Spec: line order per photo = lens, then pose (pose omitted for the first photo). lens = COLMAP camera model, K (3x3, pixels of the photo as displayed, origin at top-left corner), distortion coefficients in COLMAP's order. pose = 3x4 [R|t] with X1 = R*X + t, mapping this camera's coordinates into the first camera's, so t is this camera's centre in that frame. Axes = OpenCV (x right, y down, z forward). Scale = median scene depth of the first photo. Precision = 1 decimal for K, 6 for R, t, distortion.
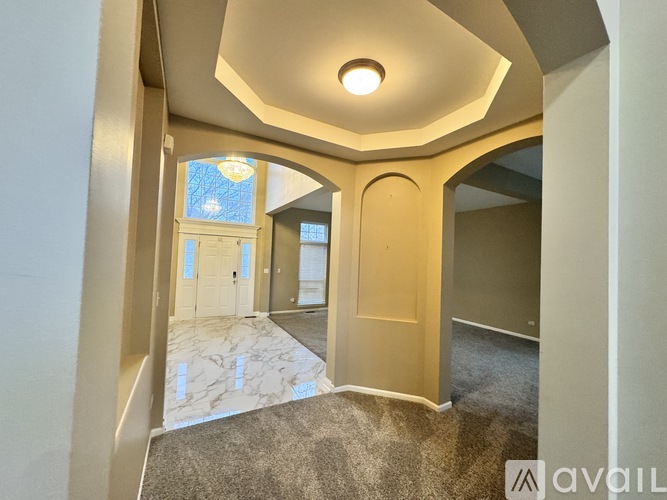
lens RADIAL K [[269.5, 0, 334.0], [0, 269.5, 248.8], [0, 0, 1]] dist [-0.002273, -0.000088]
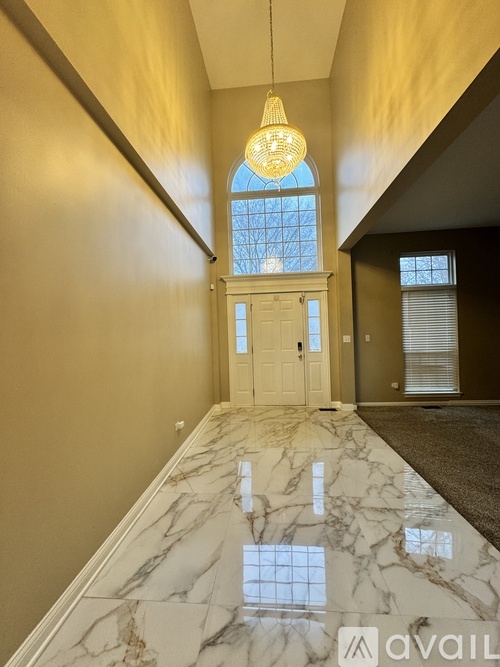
lens RADIAL K [[269.5, 0, 249.3], [0, 269.5, 333.2], [0, 0, 1]] dist [-0.002273, -0.000088]
pose [[0.828476, -0.064306, -0.556320, -0.089326], [0.082222, 0.996588, 0.007249, 0.045898], [0.553956, -0.051747, 0.830936, 0.355098]]
